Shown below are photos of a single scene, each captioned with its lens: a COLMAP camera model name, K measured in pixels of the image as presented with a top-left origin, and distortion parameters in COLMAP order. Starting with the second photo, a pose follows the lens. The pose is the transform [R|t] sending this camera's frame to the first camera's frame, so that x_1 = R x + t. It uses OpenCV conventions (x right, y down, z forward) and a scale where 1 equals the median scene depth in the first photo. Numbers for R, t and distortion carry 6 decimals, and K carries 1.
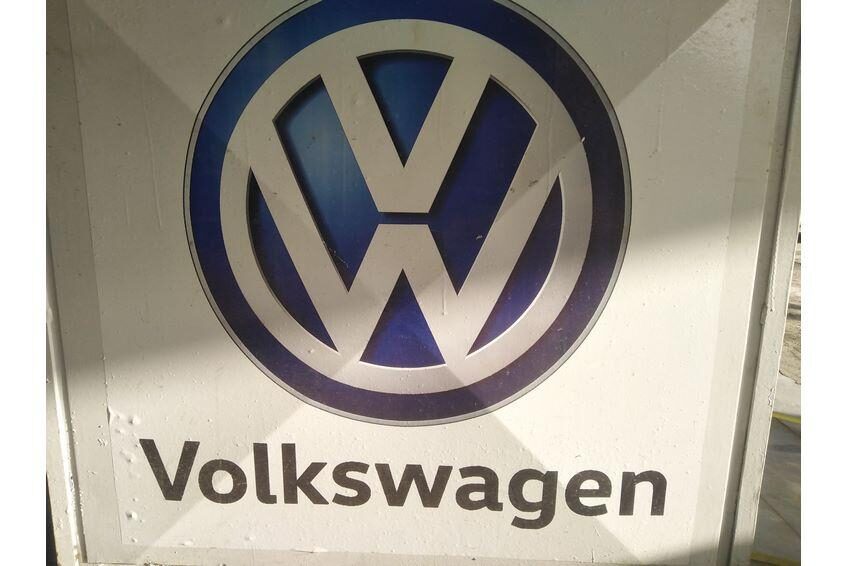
lens RADIAL K [[623.7, 0, 422.4], [0, 623.7, 281.9], [0, 0, 1]] dist [0.046481, 0.001619]
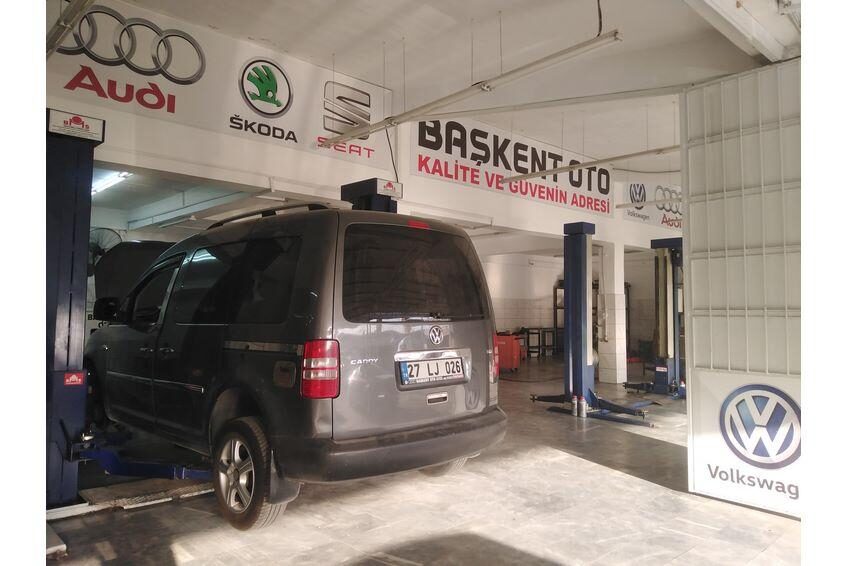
lens RADIAL K [[623.7, 0, 425.6], [0, 623.7, 286.3], [0, 0, 1]] dist [0.046481, 0.001619]
pose [[0.667658, -0.048974, -0.742856, 1.941584], [-0.165213, 0.963206, -0.211989, 0.332520], [0.725905, 0.264266, 0.635000, -4.379025]]
